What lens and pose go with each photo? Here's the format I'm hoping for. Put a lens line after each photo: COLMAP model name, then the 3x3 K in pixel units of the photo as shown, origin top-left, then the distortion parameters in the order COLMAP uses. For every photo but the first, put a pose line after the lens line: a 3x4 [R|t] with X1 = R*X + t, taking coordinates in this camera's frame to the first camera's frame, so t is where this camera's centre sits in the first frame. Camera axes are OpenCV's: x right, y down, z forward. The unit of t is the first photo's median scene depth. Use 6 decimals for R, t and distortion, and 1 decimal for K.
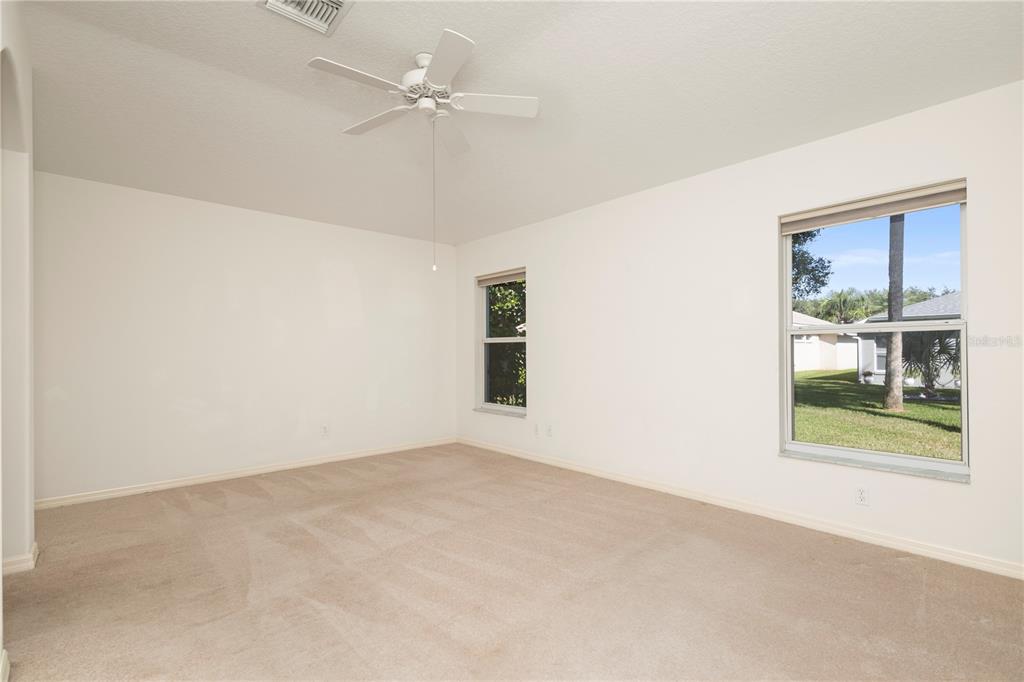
lens RADIAL K [[473.6, 0, 507.1], [0, 473.6, 346.7], [0, 0, 1]] dist [0.014592, -0.002717]
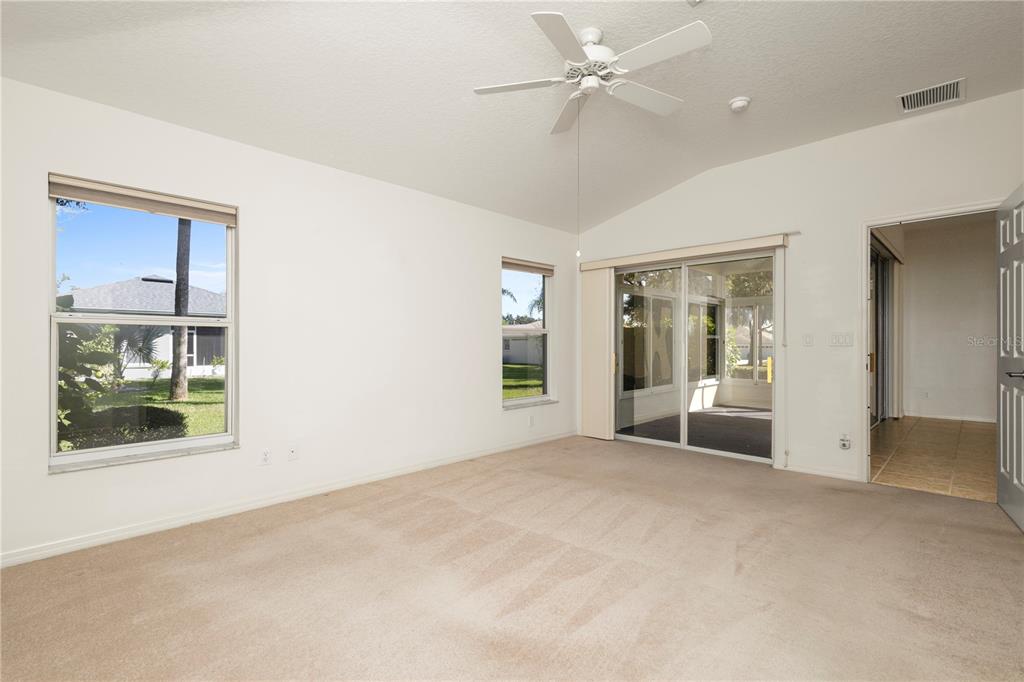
lens RADIAL K [[473.6, 0, 507.3], [0, 473.6, 342.3], [0, 0, 1]] dist [0.014592, -0.002717]
pose [[-0.080986, 0.007291, 0.996689, -0.326589], [-0.015720, 0.999840, -0.008592, 0.003463], [-0.996591, -0.016364, -0.080859, 0.353711]]
